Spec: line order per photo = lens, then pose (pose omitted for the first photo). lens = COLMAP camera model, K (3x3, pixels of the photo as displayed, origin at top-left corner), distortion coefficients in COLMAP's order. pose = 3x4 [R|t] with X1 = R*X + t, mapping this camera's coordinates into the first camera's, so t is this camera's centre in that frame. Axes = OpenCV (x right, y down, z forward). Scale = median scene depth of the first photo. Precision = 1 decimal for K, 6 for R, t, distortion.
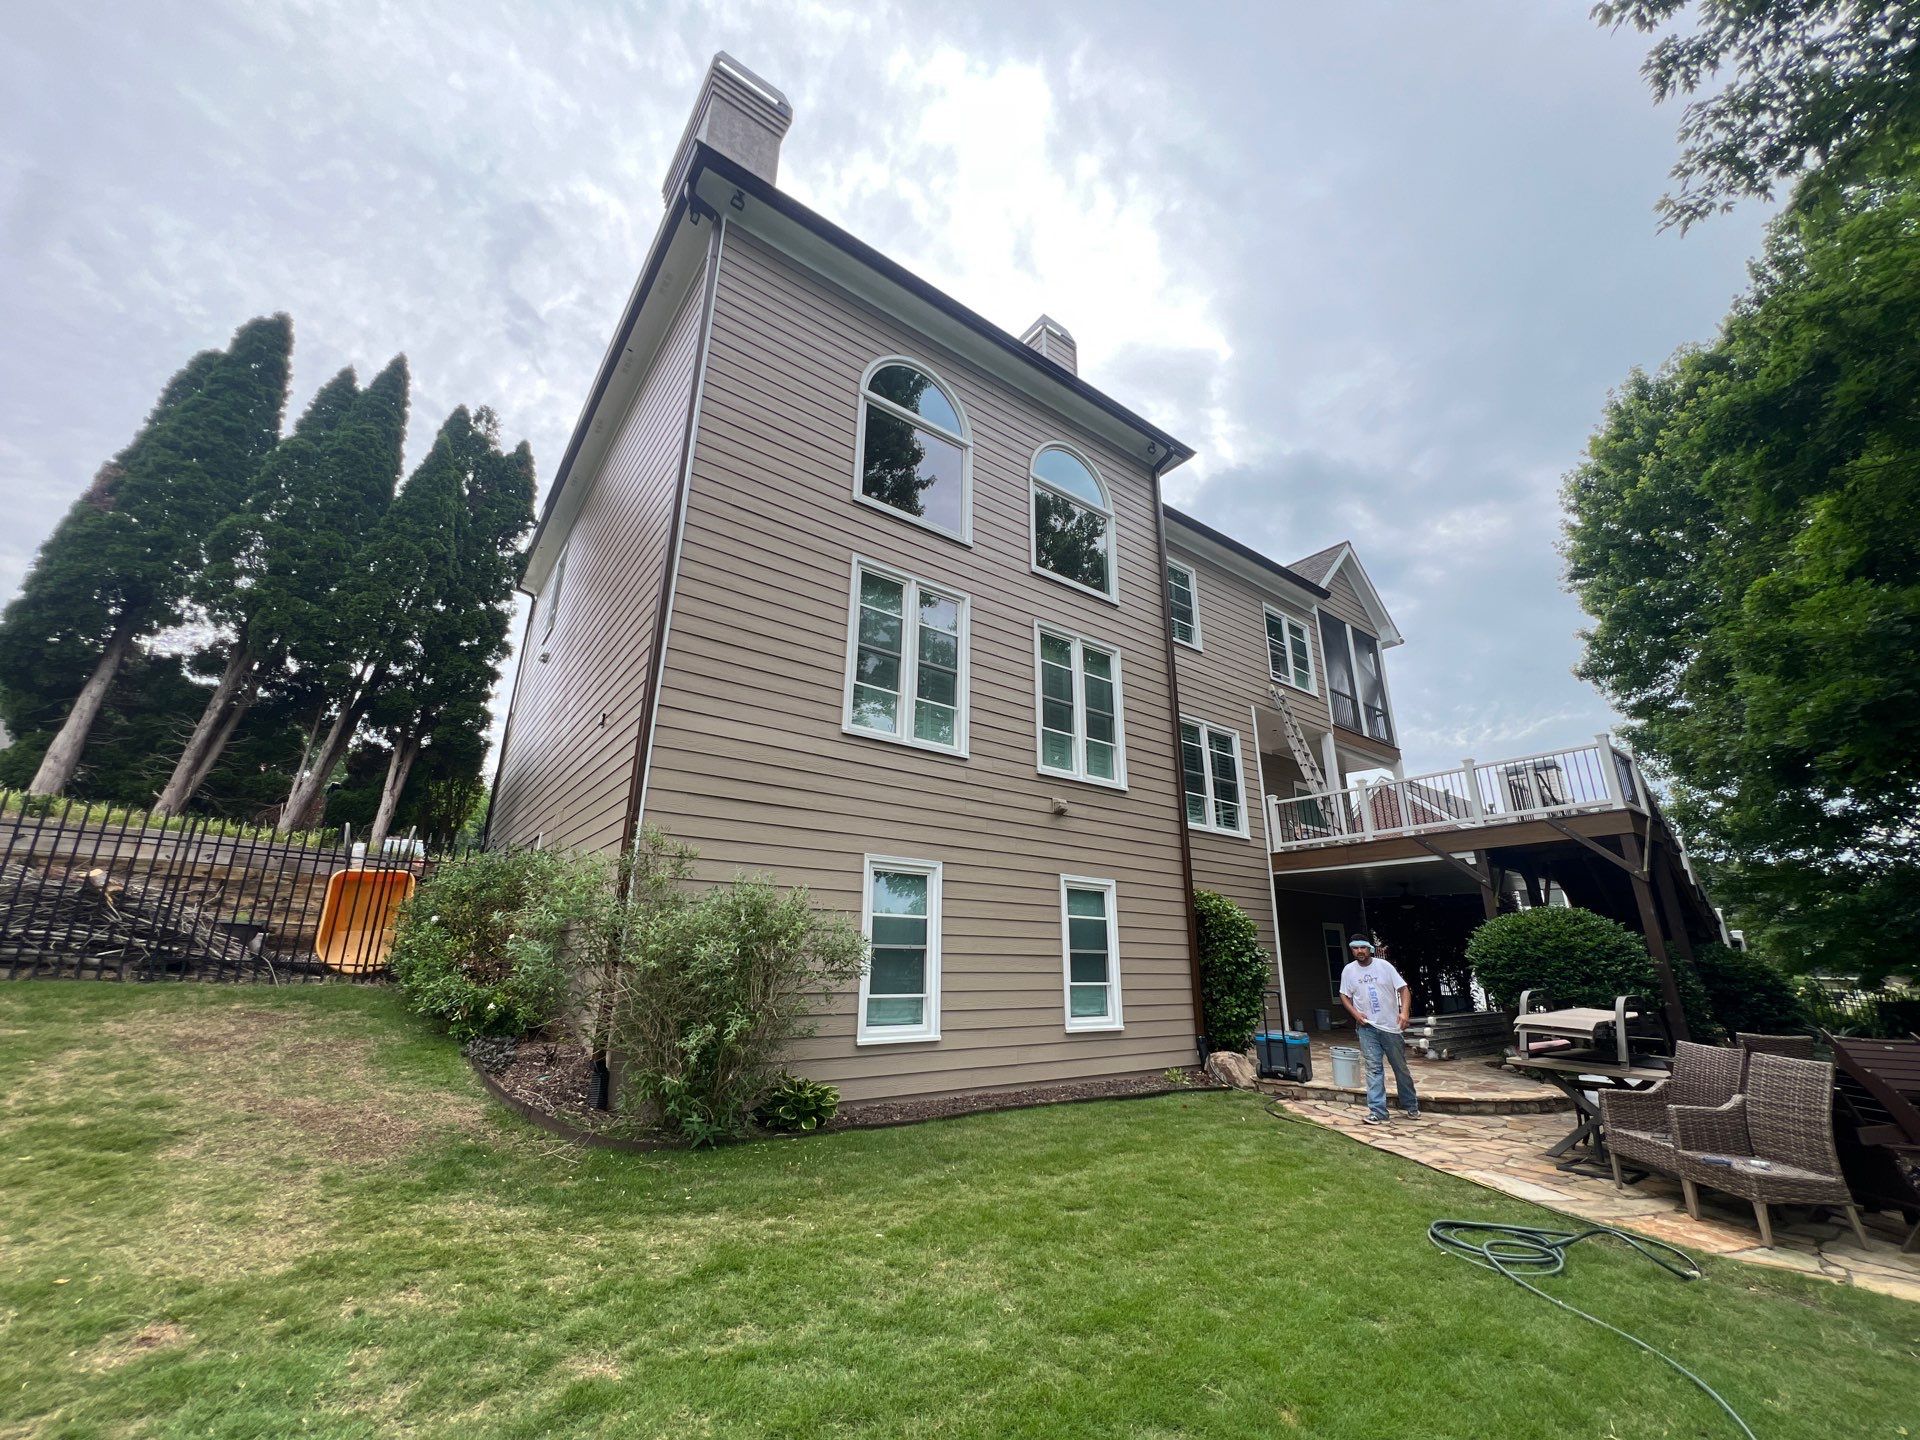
lens RADIAL K [[766.5, 0, 960.9], [0, 766.5, 730.8], [0, 0, 1]] dist [-0.000824, 0.000004]
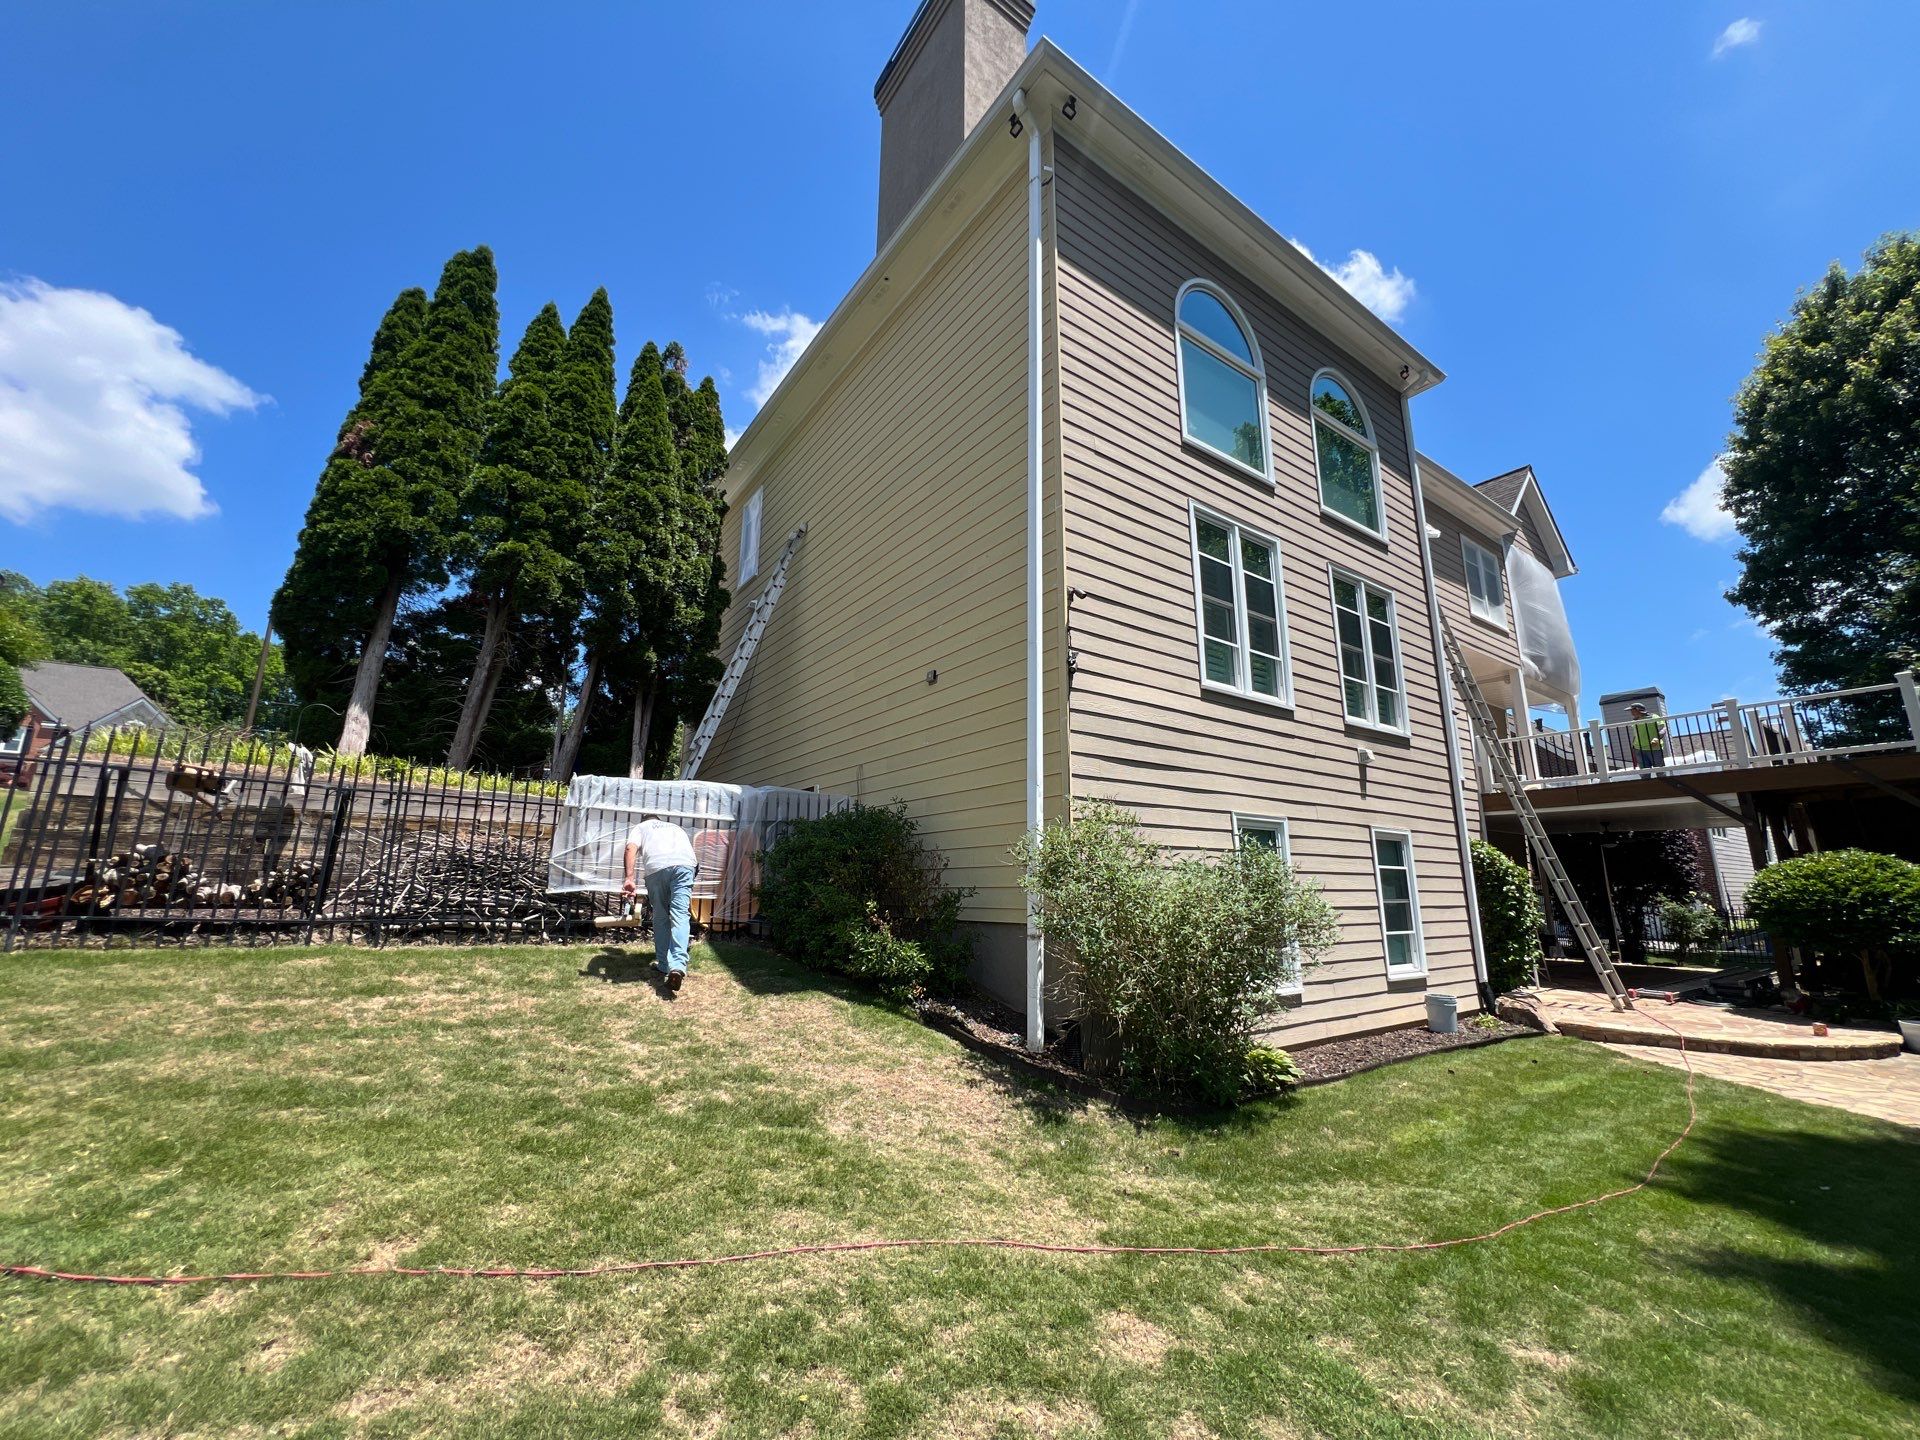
lens RADIAL K [[766.5, 0, 953.9], [0, 766.5, 733.5], [0, 0, 1]] dist [-0.000824, 0.000004]
pose [[0.999572, -0.011425, -0.026943, -0.323178], [0.013974, 0.995247, 0.096379, -0.029338], [0.025714, -0.096714, 0.994980, 0.009303]]
